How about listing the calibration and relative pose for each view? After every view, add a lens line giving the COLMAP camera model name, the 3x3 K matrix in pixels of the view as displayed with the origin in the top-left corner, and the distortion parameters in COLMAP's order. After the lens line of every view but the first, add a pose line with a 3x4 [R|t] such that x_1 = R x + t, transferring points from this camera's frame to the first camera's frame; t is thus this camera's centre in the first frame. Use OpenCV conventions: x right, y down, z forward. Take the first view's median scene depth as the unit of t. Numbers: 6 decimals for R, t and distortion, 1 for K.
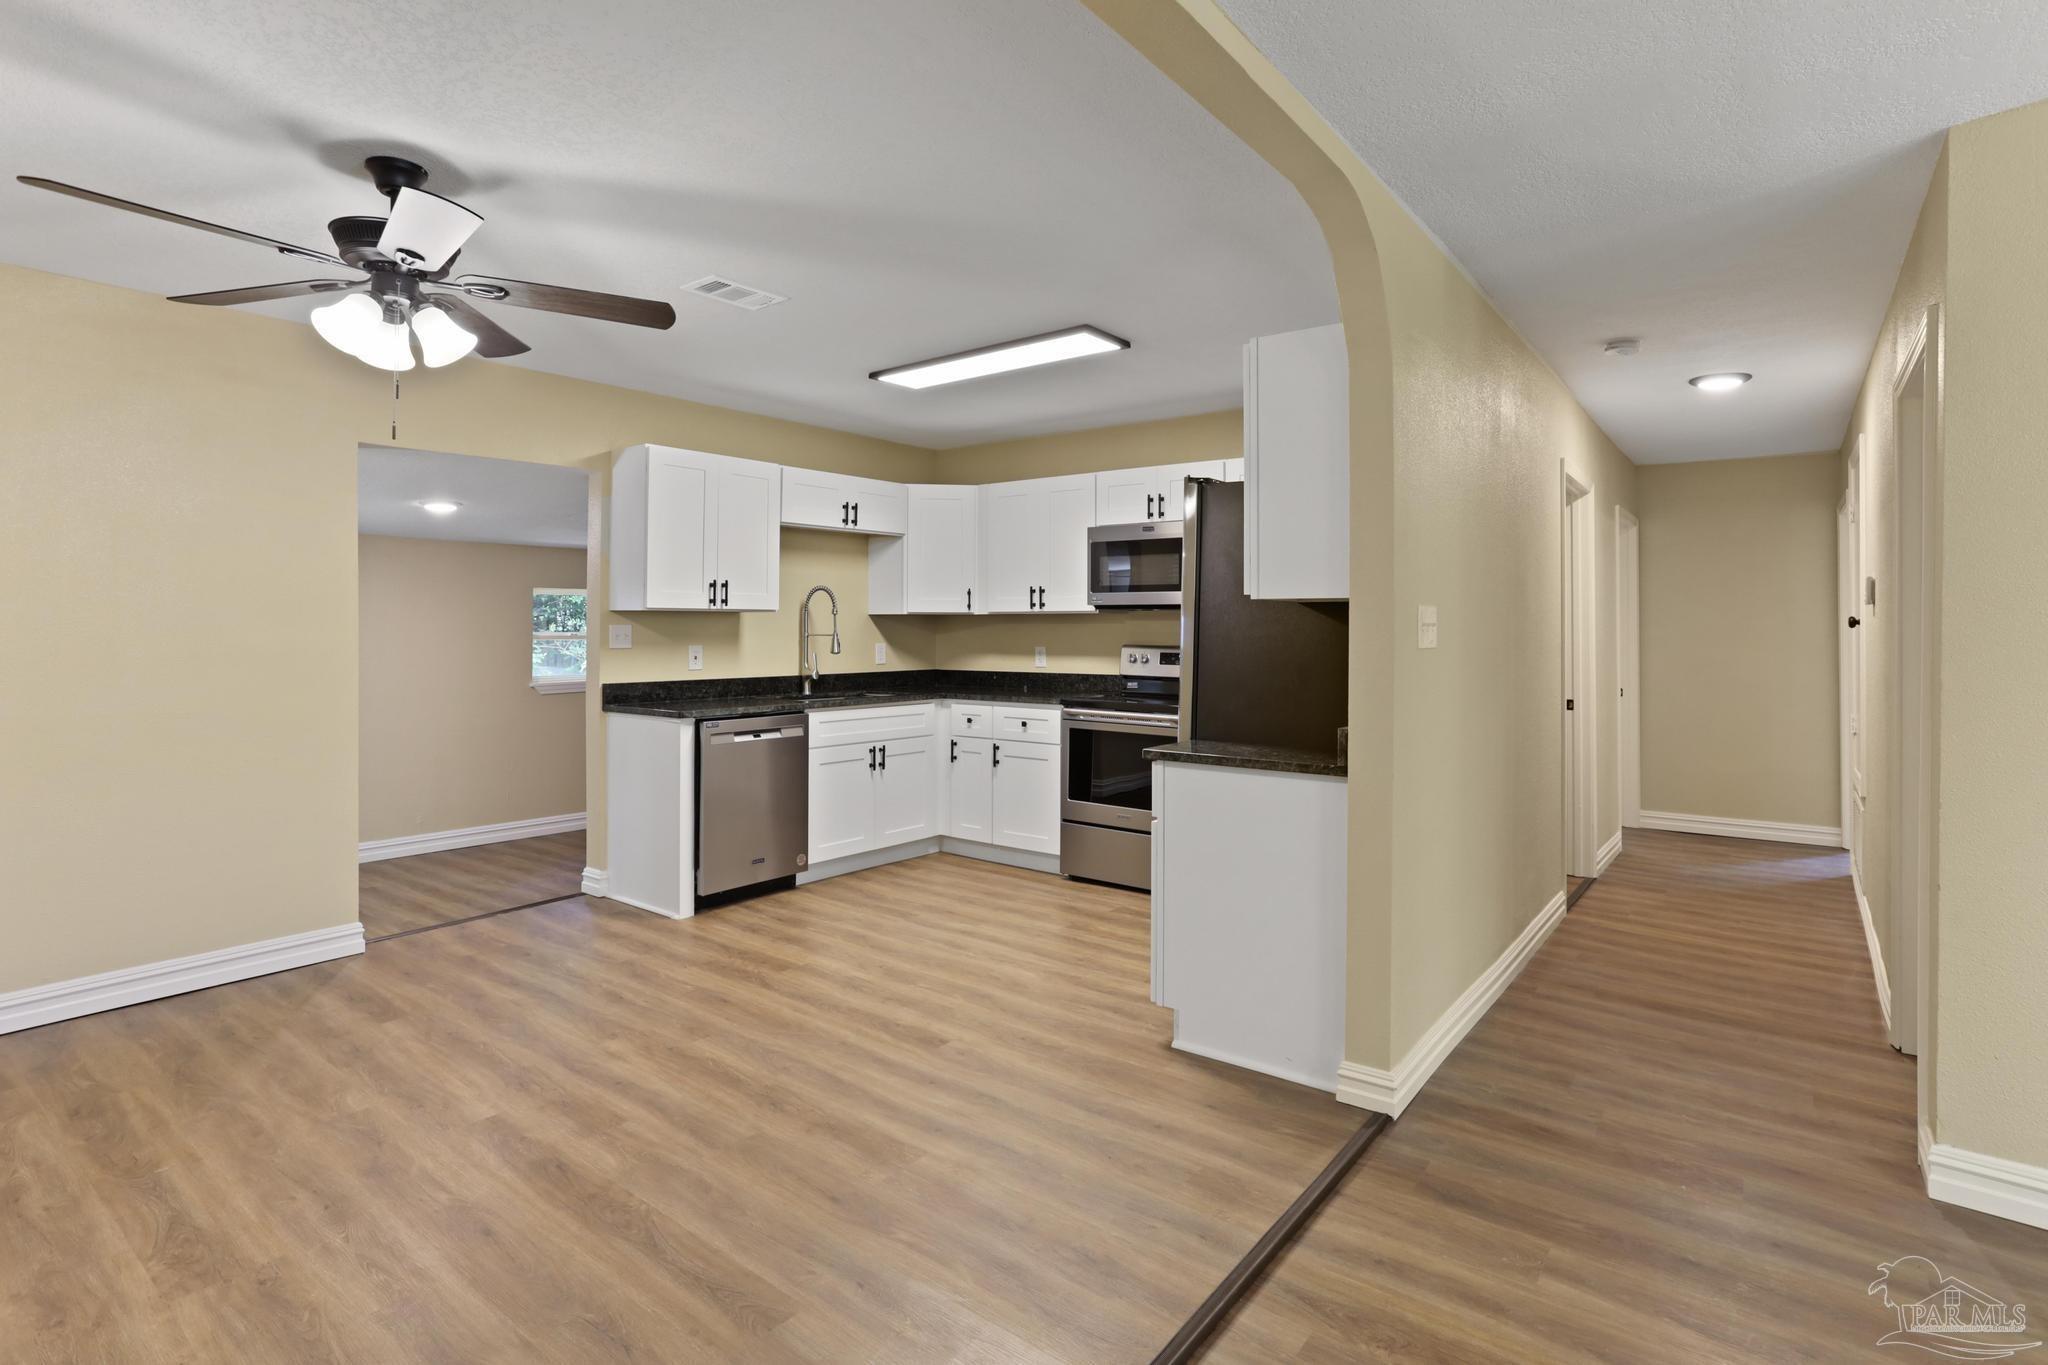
lens RADIAL K [[997.7, 0, 1017.3], [0, 997.7, 621.2], [0, 0, 1]] dist [-0.025530, 0.010469]
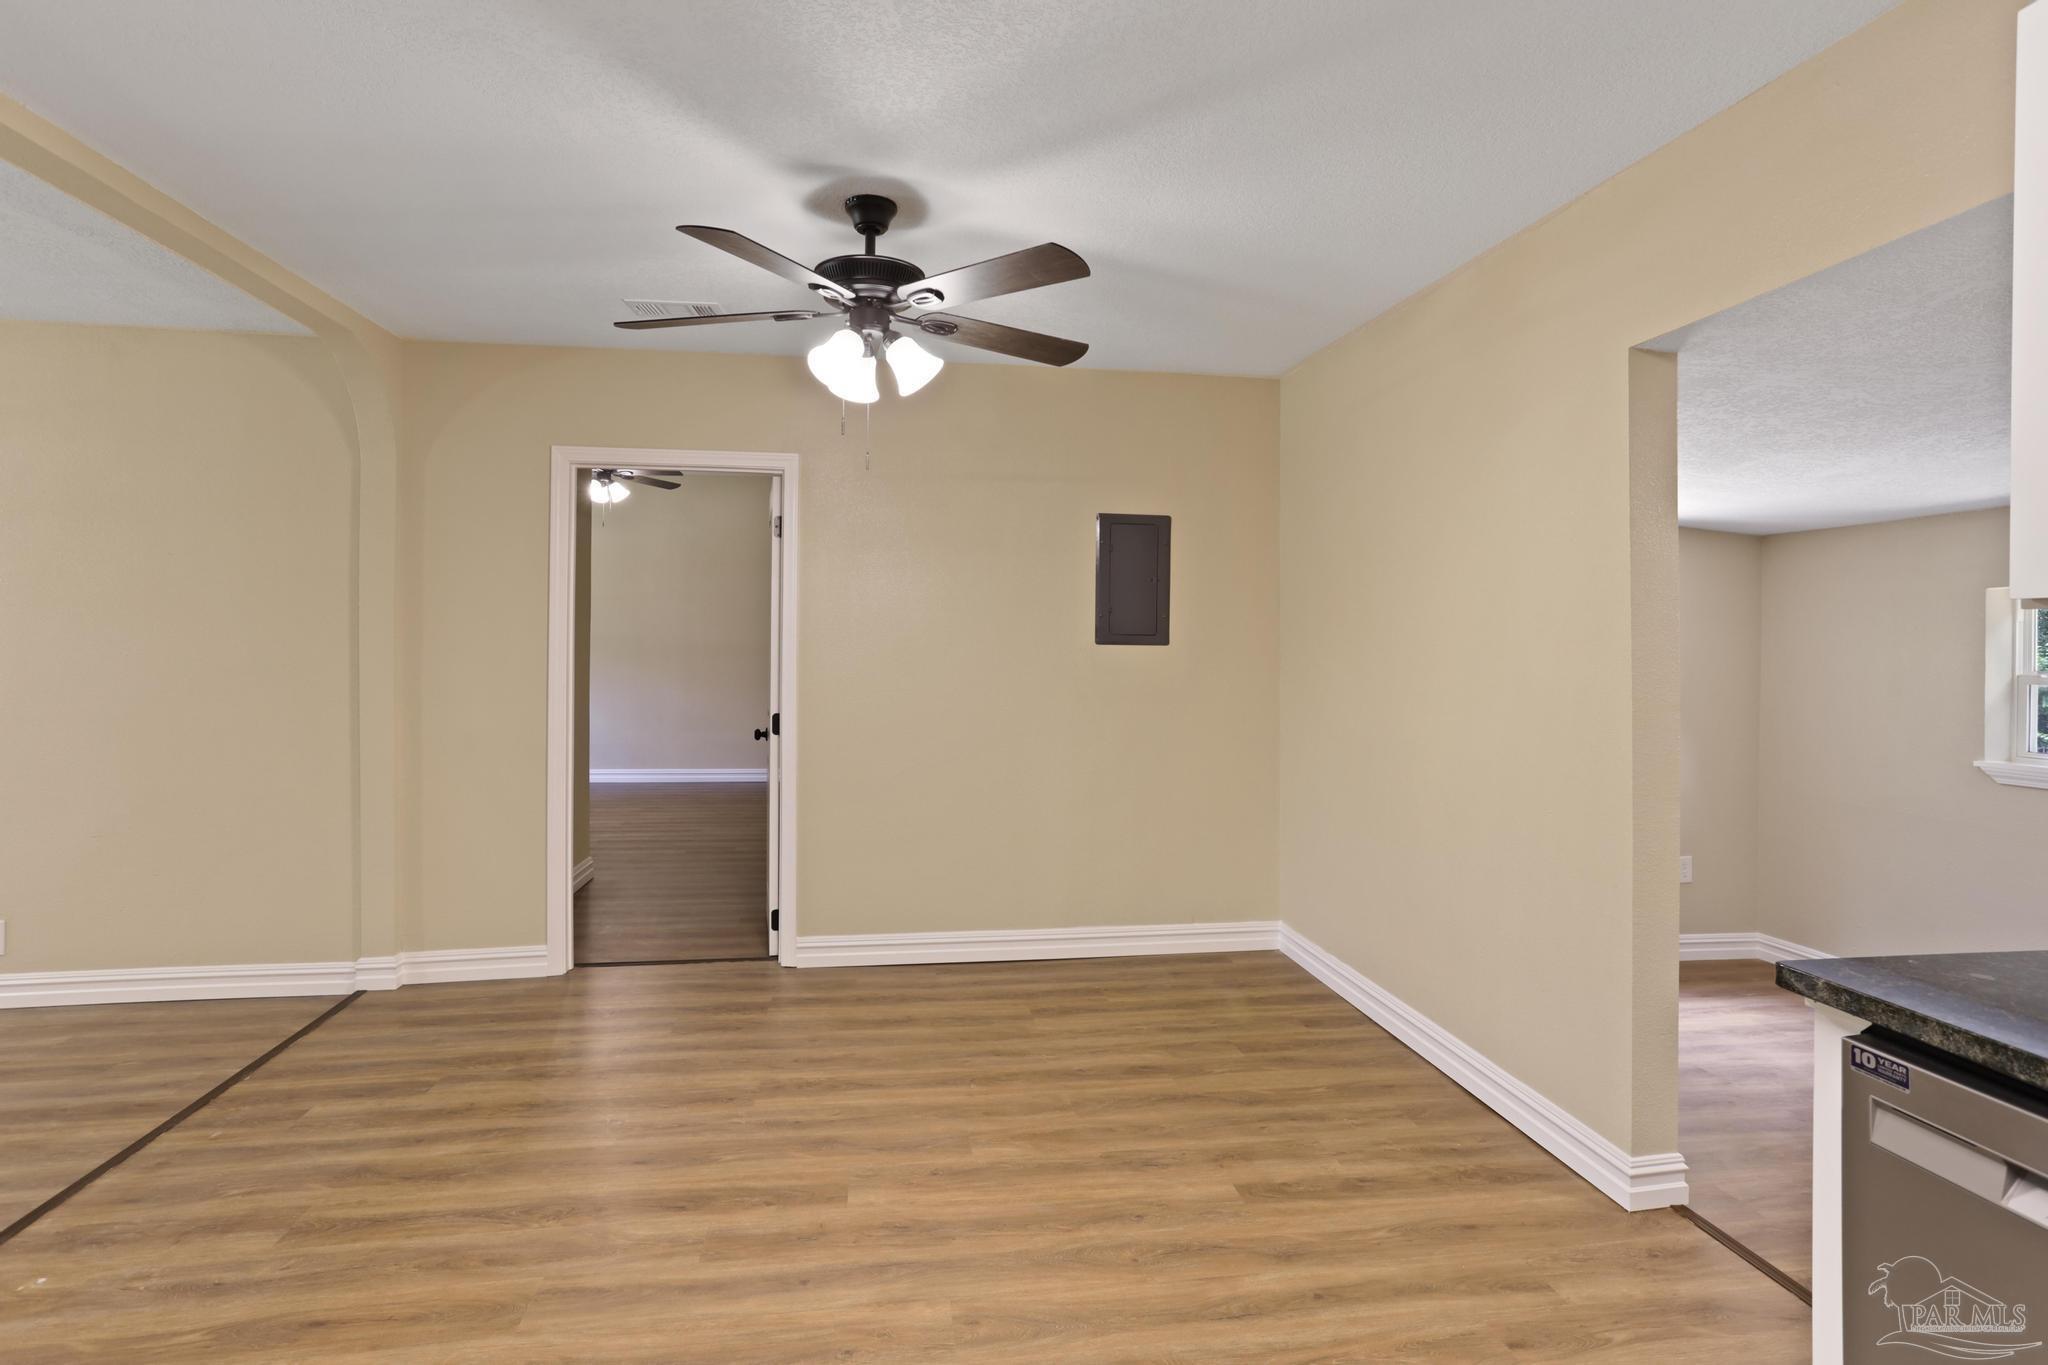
lens RADIAL K [[997.7, 0, 1019.1], [0, 997.7, 669.8], [0, 0, 1]] dist [-0.025530, 0.010469]
pose [[-0.673012, 0.010588, -0.739556, 0.026390], [0.000903, 0.999909, 0.013494, 0.003875], [0.739631, 0.008413, -0.672960, 1.625260]]
